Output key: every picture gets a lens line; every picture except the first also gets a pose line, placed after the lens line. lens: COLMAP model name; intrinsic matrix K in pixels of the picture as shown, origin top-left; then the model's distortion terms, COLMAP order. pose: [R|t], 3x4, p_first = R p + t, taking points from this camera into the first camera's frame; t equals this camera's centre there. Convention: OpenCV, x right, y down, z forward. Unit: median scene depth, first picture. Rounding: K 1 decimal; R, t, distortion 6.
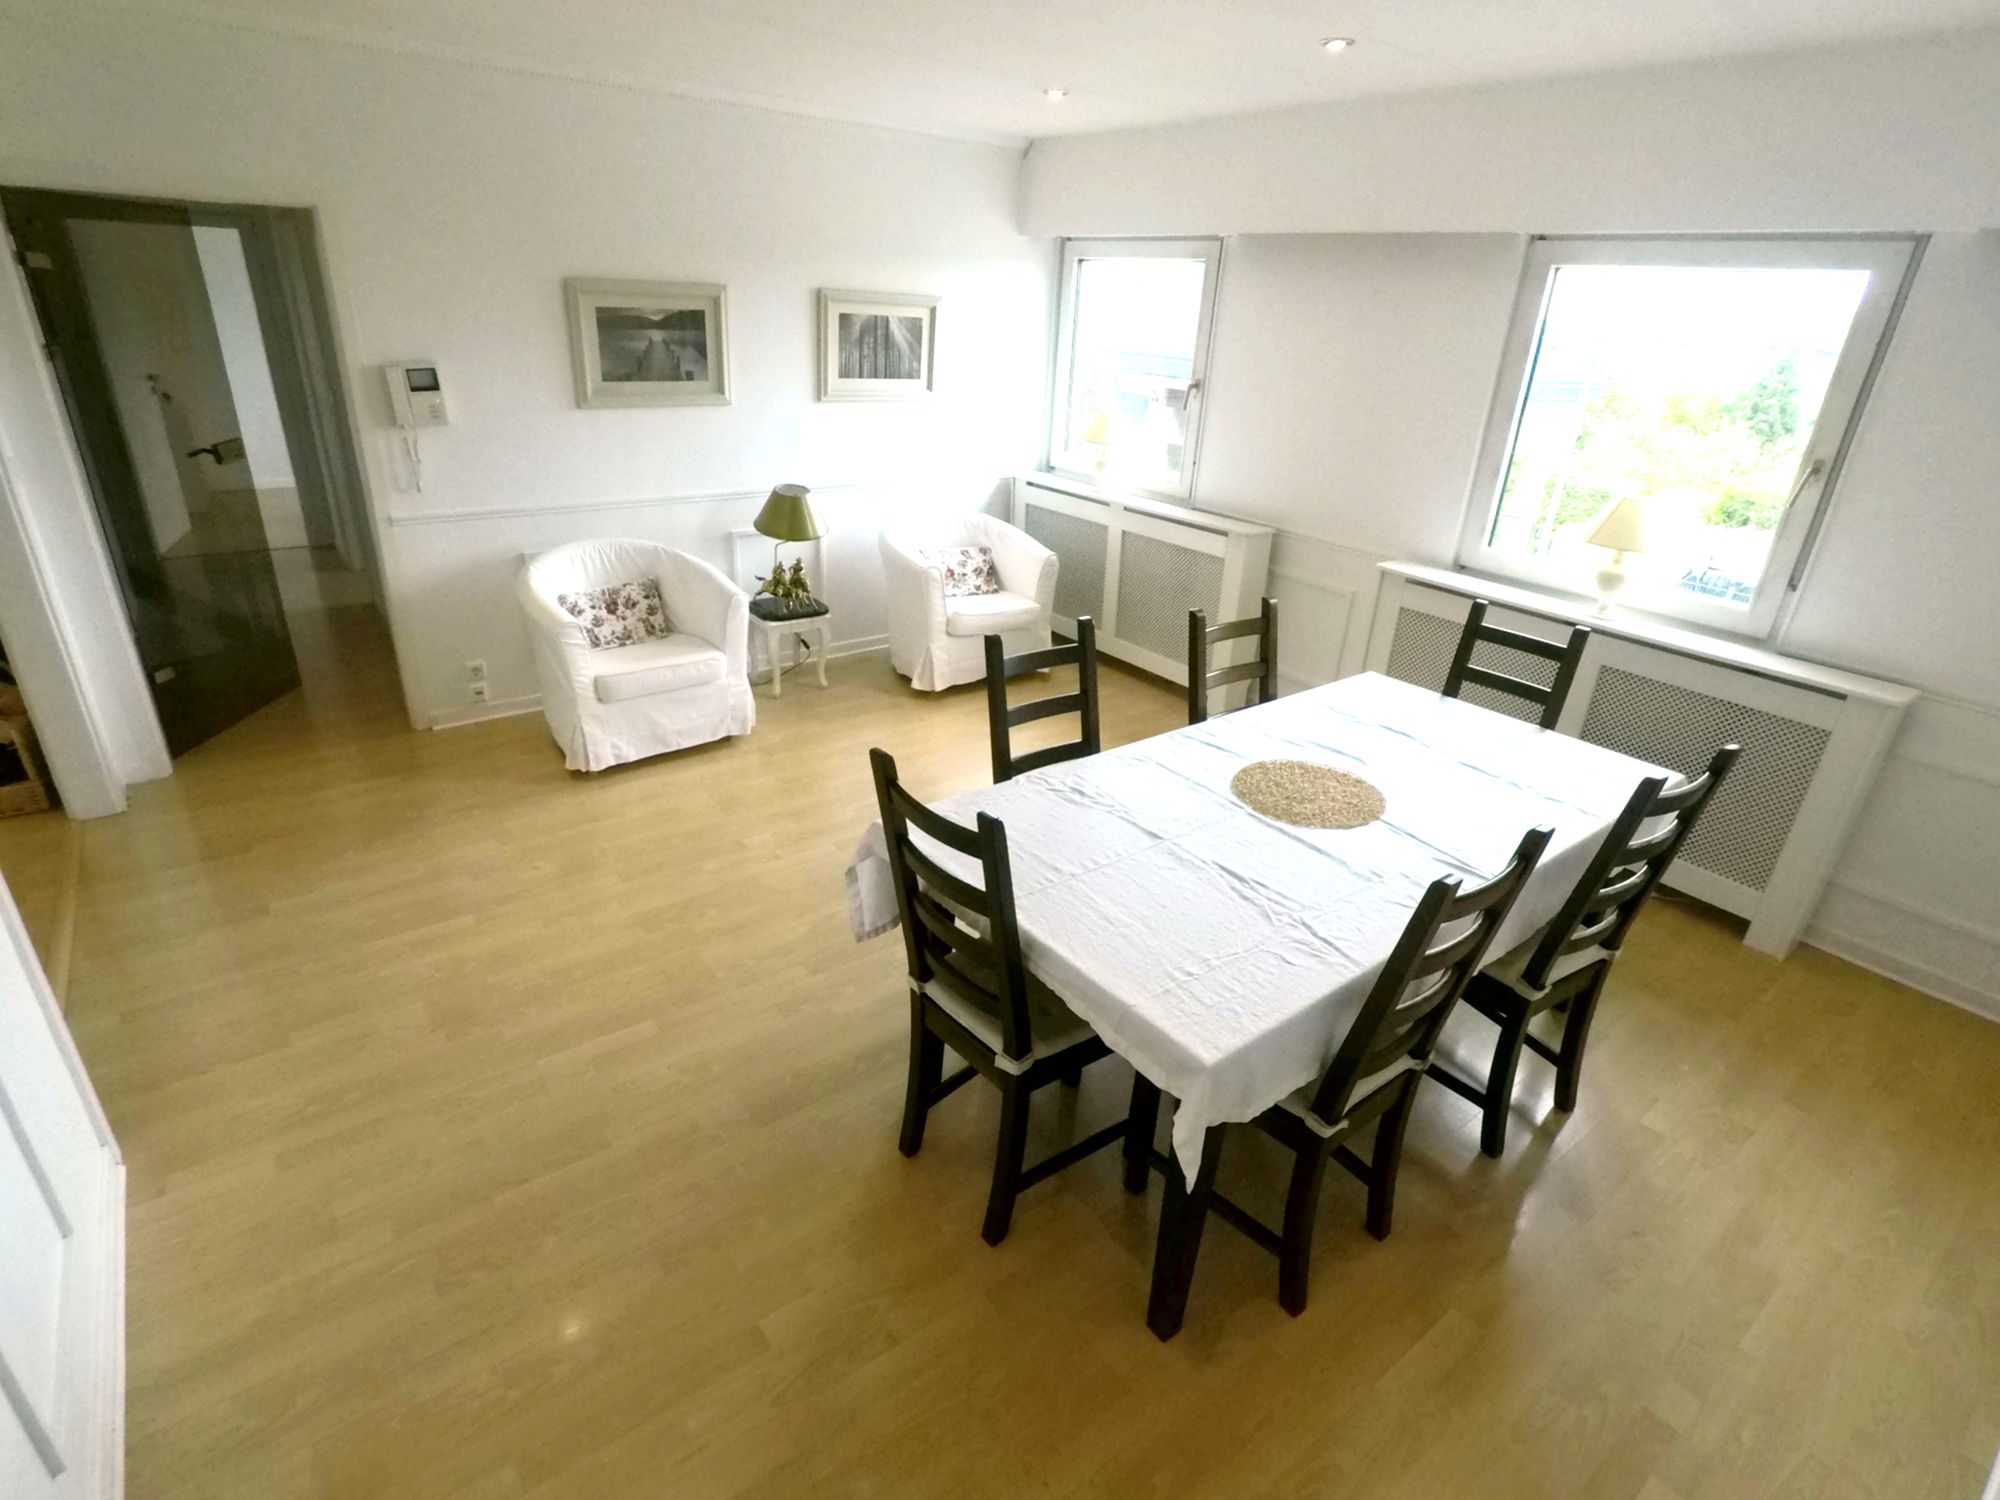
lens RADIAL K [[1010.0, 0, 1000.0], [0, 1010.0, 750.0], [0, 0, 1]] dist [-0.027763, 0.009283]
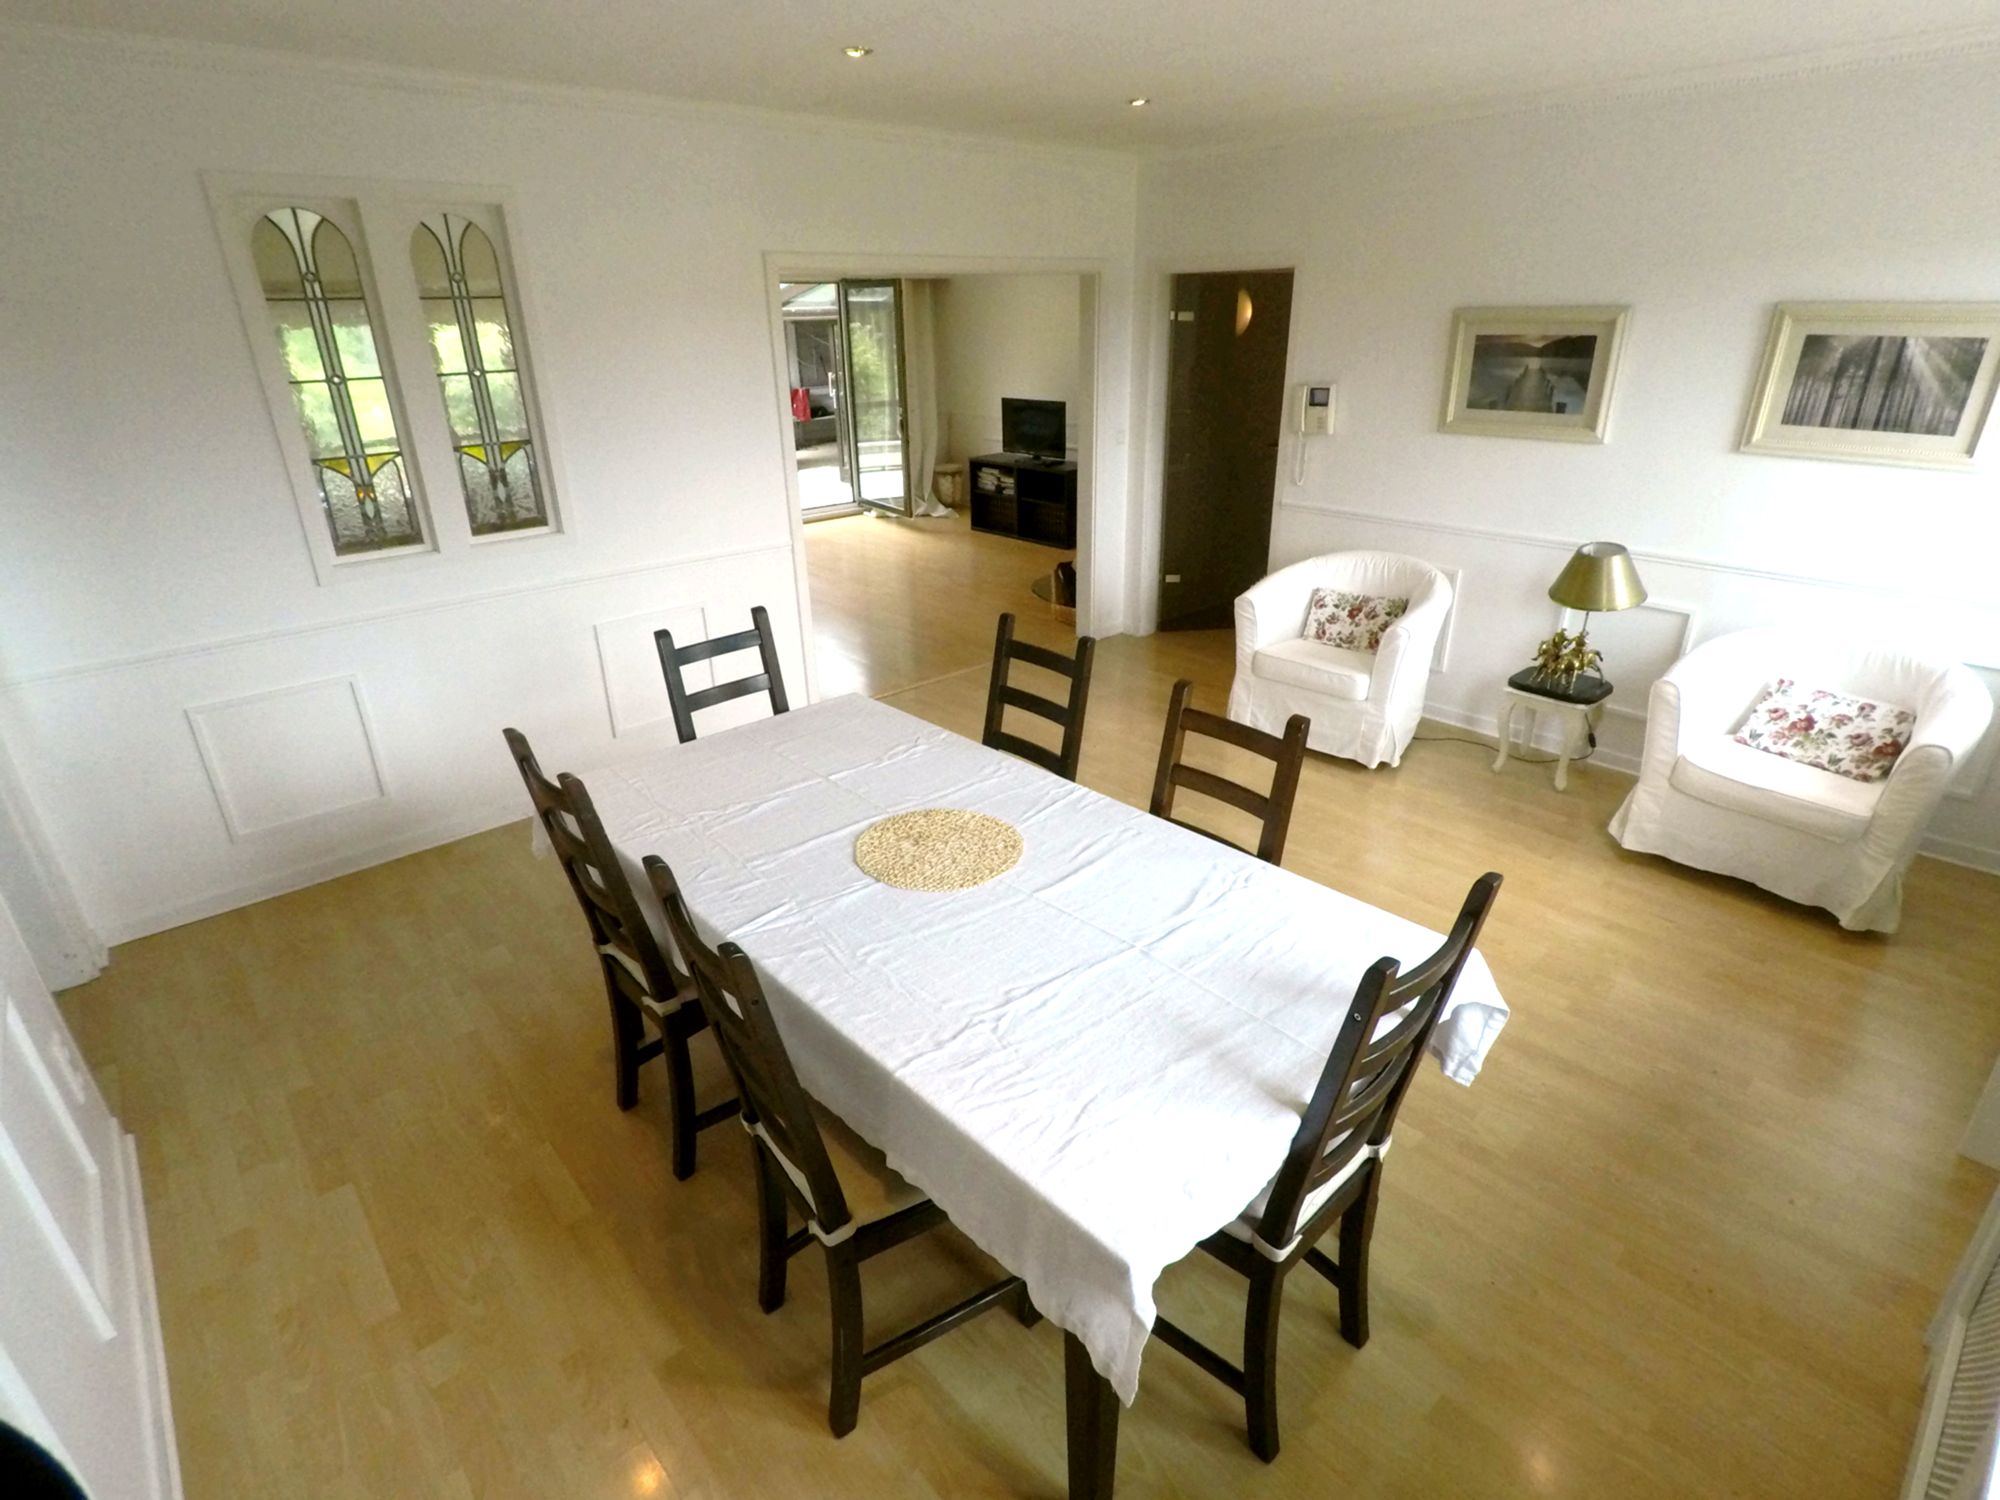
lens RADIAL K [[1010.0, 0, 1000.0], [0, 1010.0, 750.0], [0, 0, 1]] dist [-0.027763, 0.009283]
pose [[0.079227, 0.347769, -0.934227, 0.626368], [-0.387662, 0.874153, 0.292531, -0.177297], [0.918391, 0.338987, 0.204073, 0.473483]]
